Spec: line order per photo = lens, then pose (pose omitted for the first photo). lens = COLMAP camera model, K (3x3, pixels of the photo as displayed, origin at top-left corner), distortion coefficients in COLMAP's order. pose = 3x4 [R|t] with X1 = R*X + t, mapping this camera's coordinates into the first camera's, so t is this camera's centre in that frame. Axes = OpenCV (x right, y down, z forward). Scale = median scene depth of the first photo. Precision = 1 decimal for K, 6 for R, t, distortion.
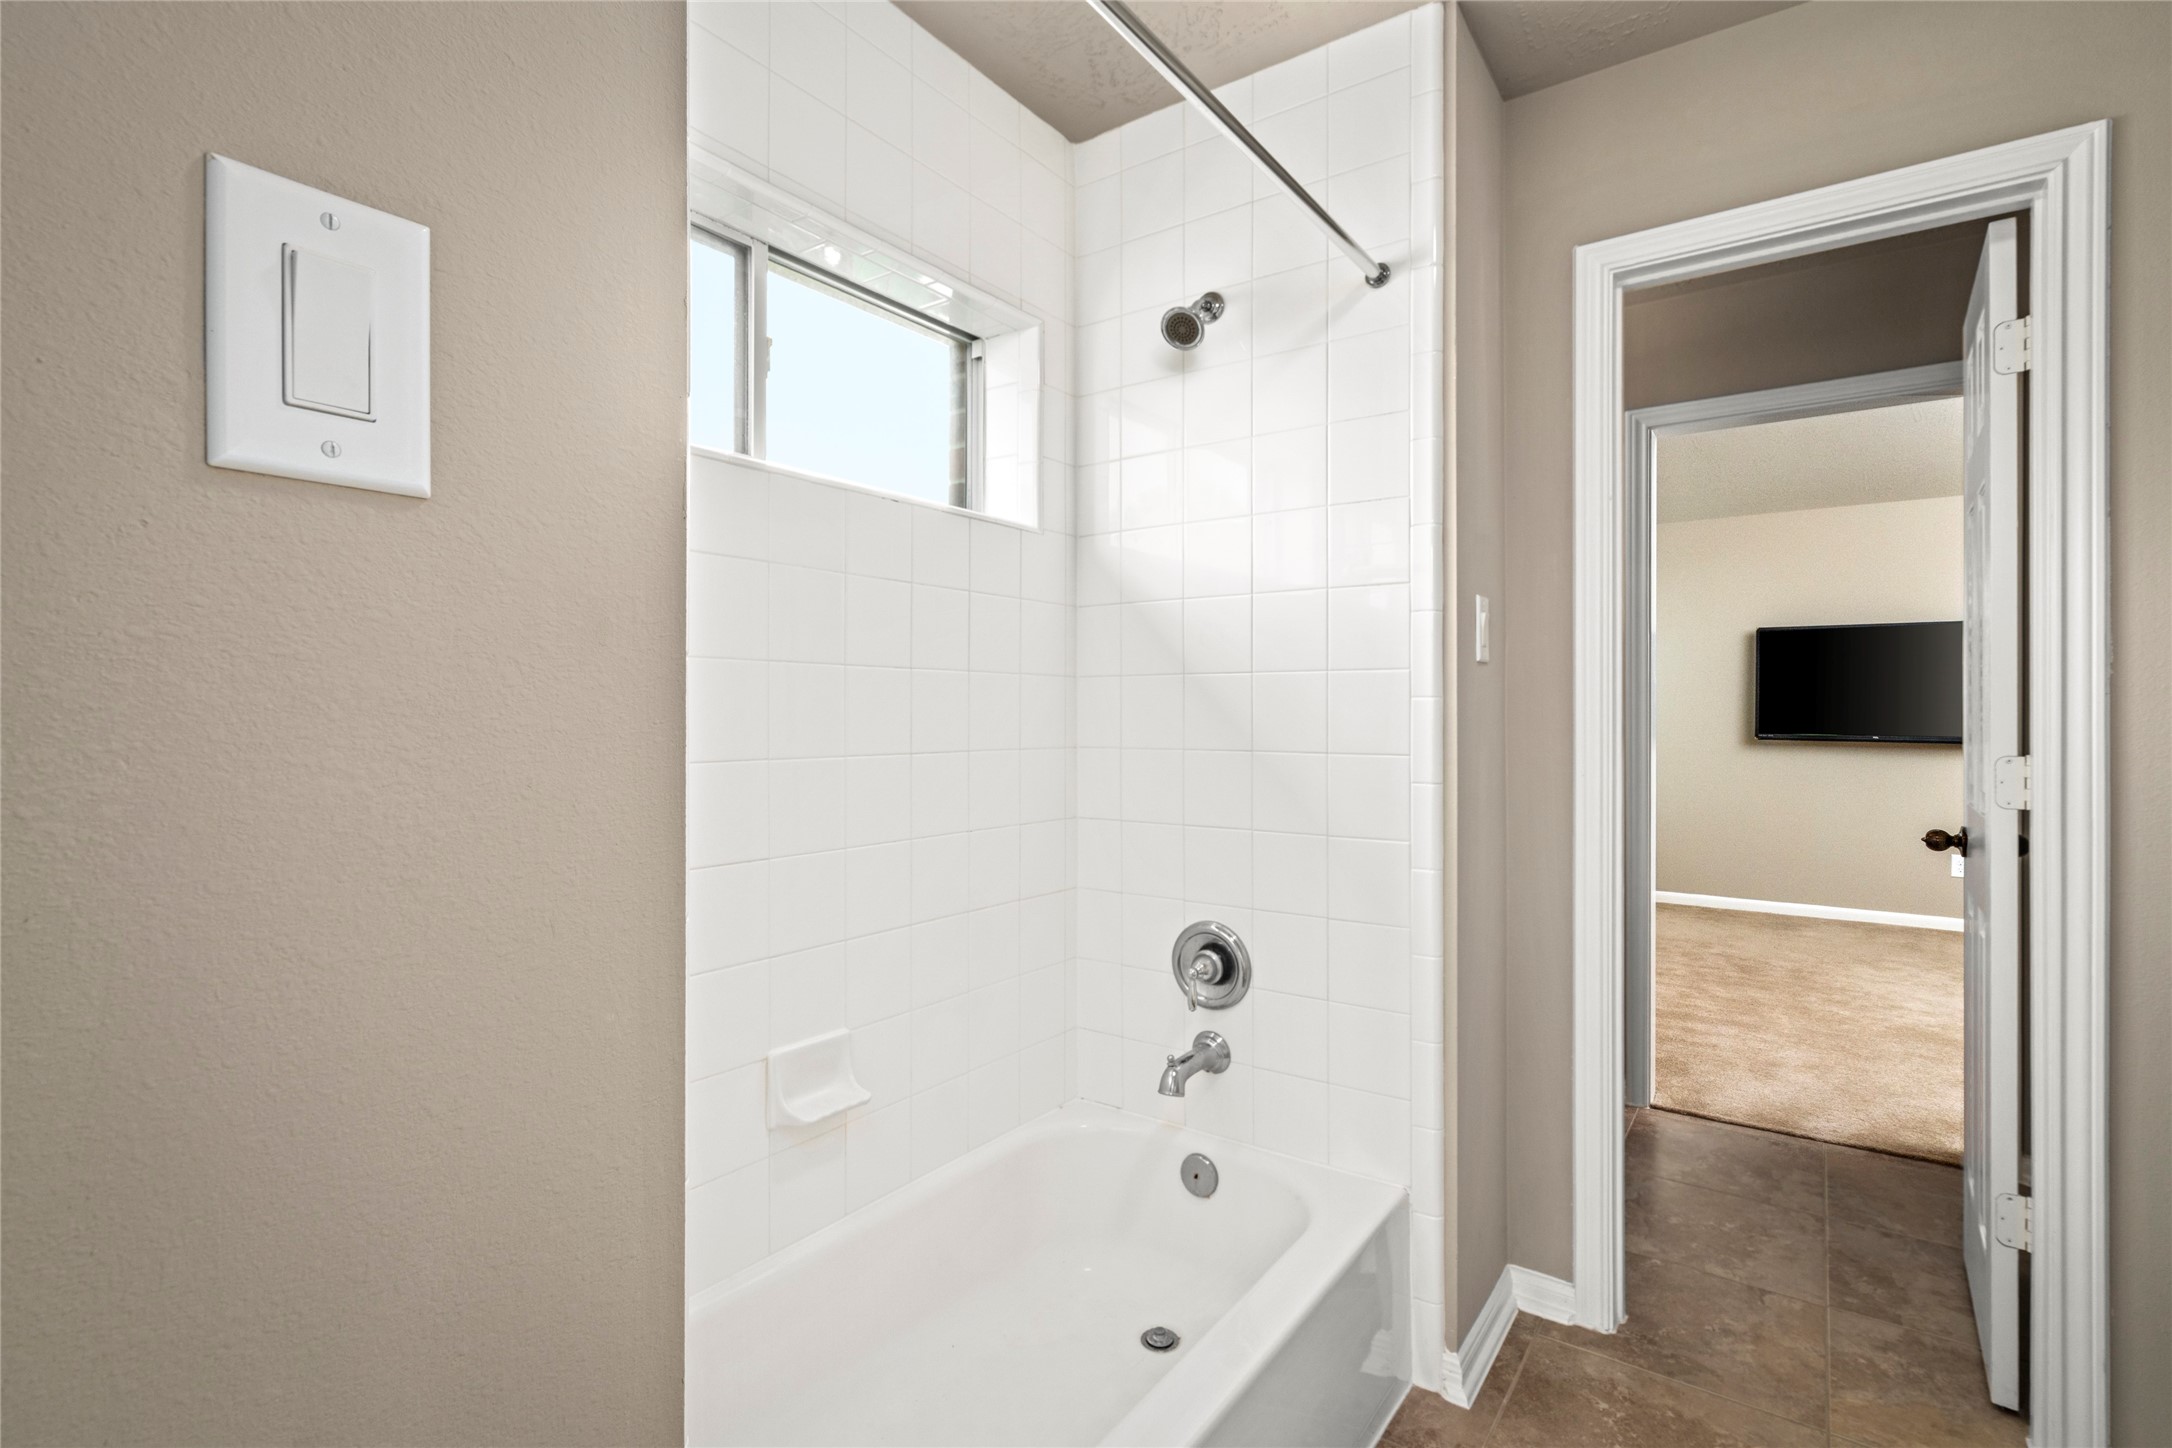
lens RADIAL K [[987.5, 0, 1100.3], [0, 987.5, 715.3], [0, 0, 1]] dist [-0.003260, -0.000417]
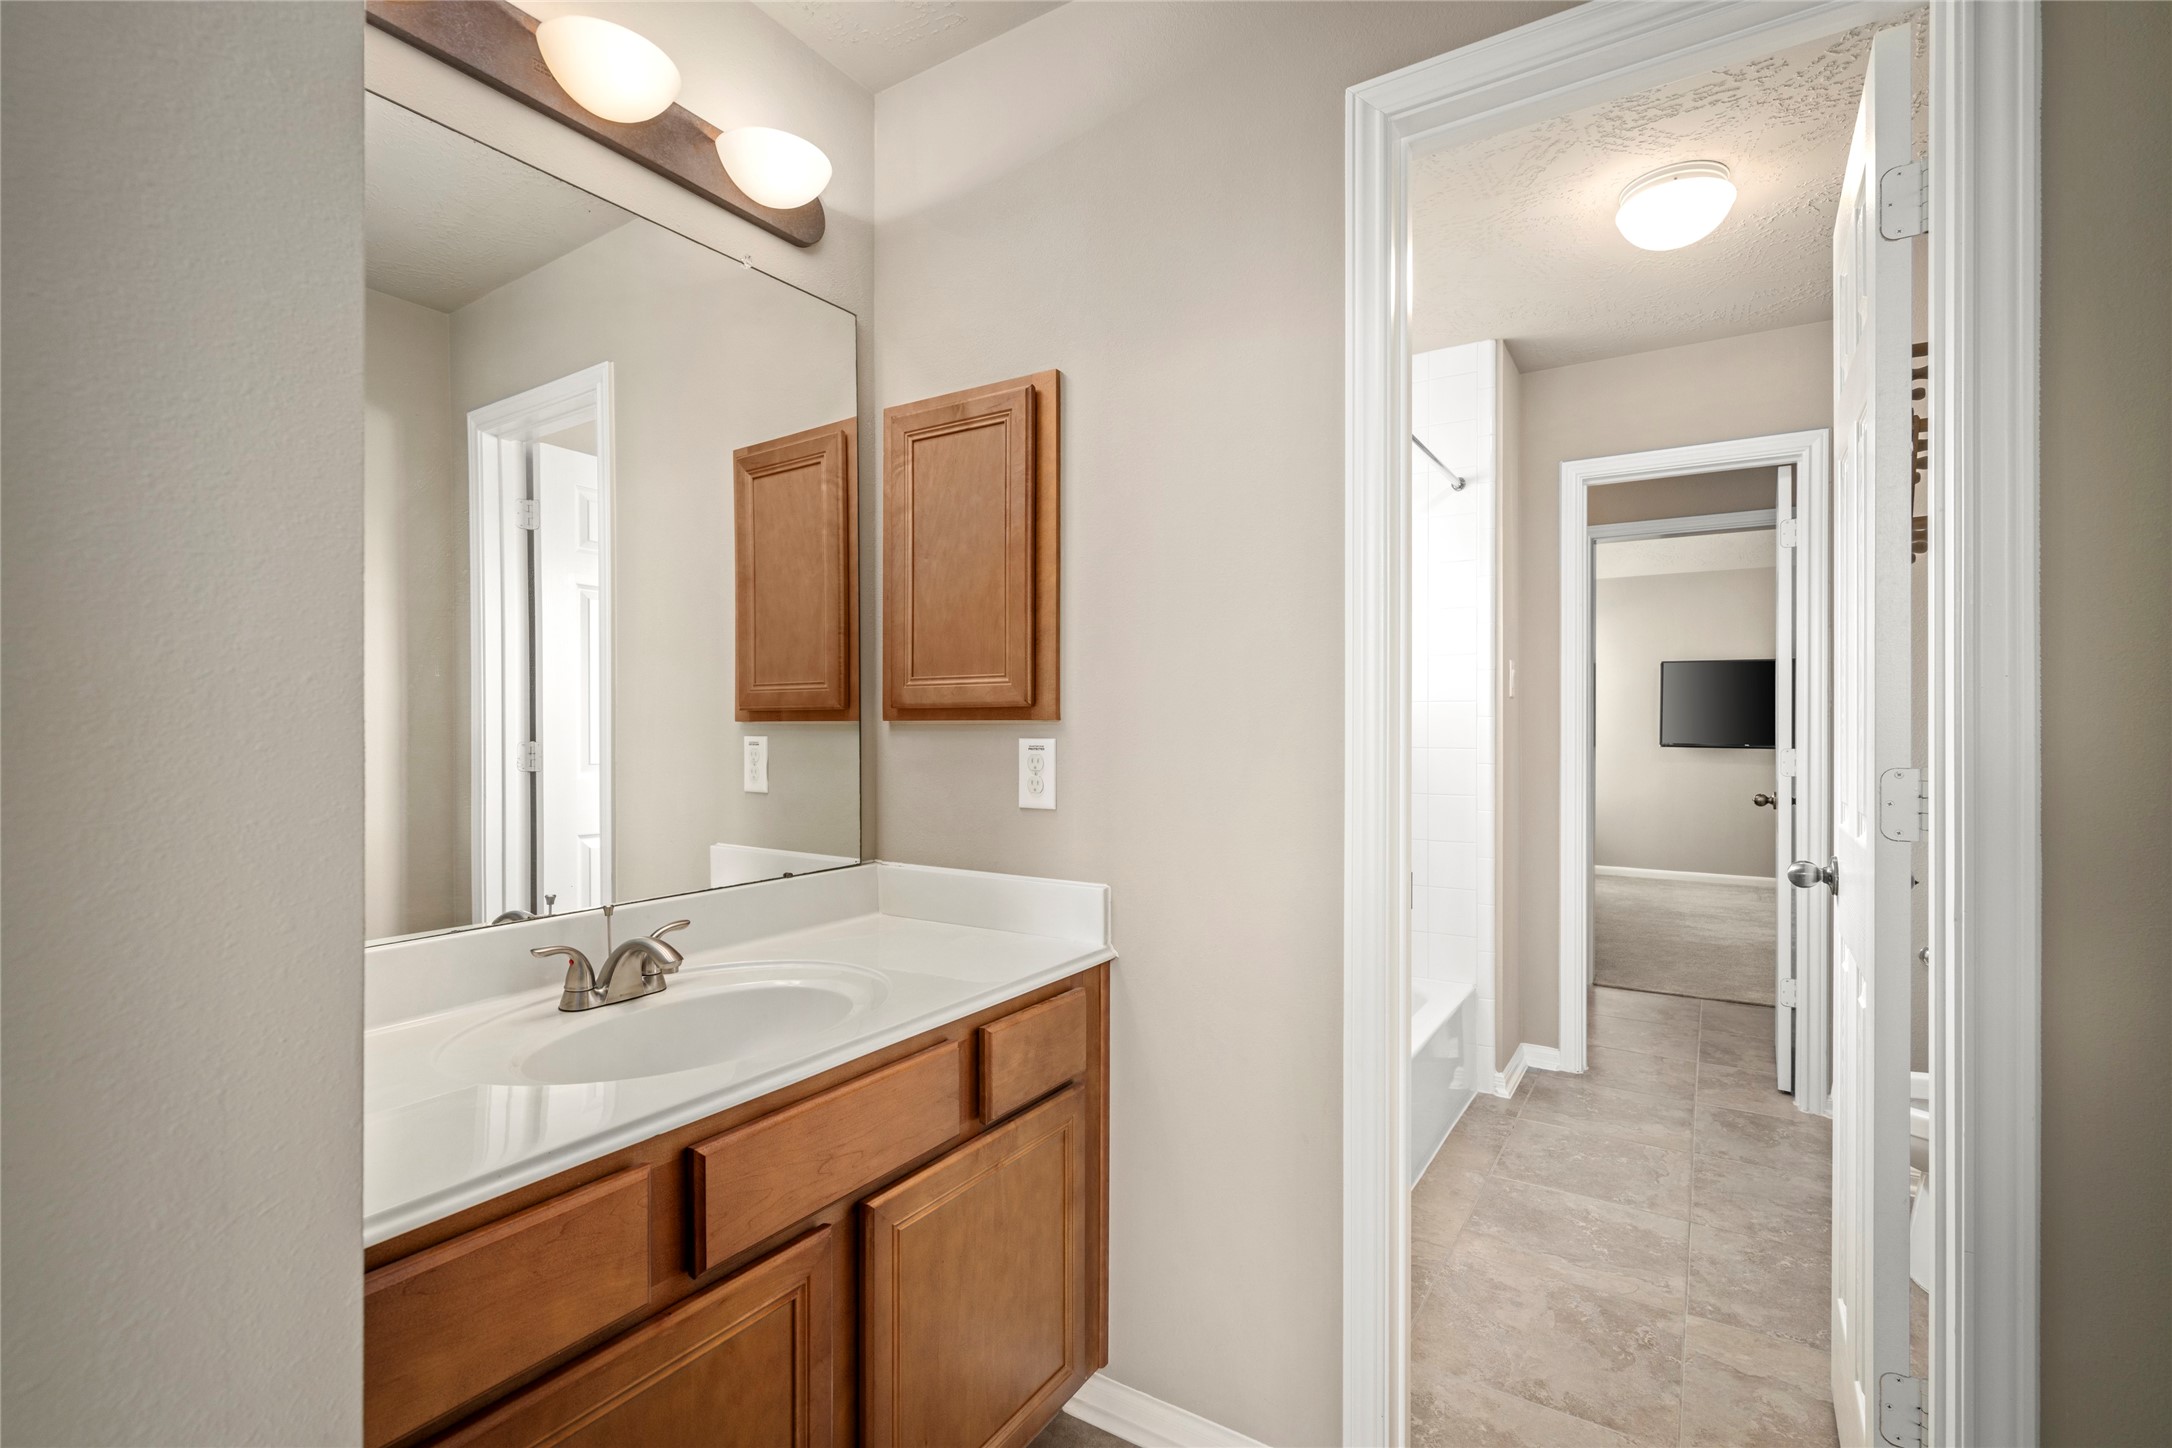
lens RADIAL K [[987.5, 0, 1094.3], [0, 987.5, 731.6], [0, 0, 1]] dist [-0.003260, -0.000417]
pose [[0.997967, -0.000872, 0.063723, -0.484461], [0.000579, 0.999989, 0.004613, -0.000584], [-0.063726, -0.004566, 0.997957, -0.740709]]
